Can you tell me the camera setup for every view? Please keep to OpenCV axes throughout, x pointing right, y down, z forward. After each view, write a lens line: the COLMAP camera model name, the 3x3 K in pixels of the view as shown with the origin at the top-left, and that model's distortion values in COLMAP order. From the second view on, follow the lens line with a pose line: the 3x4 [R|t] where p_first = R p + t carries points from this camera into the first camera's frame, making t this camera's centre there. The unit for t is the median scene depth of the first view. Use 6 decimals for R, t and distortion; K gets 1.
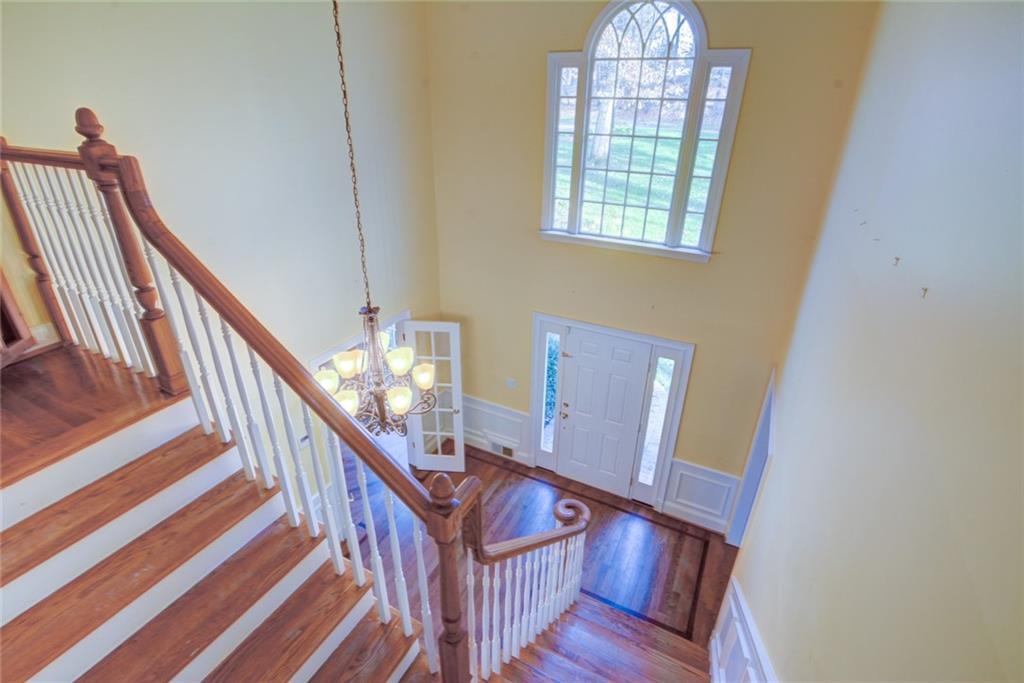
lens RADIAL K [[496.5, 0, 536.4], [0, 496.5, 341.5], [0, 0, 1]] dist [-0.001964, -0.000184]
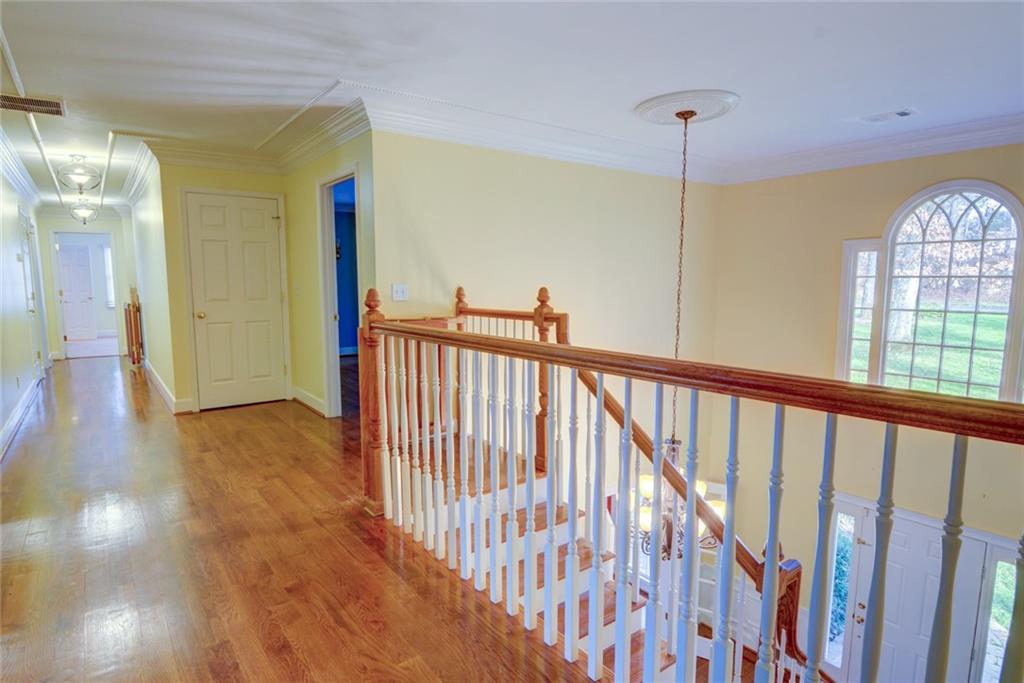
lens RADIAL K [[518.8, 0, 512.0], [0, 518.8, 341.5], [0, 0, 1]] dist [-0.011959, -0.000710]
pose [[0.867414, 0.019808, -0.497193, -0.049053], [-0.194925, 0.932874, -0.302904, 0.135756], [0.457819, 0.359658, 0.813049, -0.225435]]
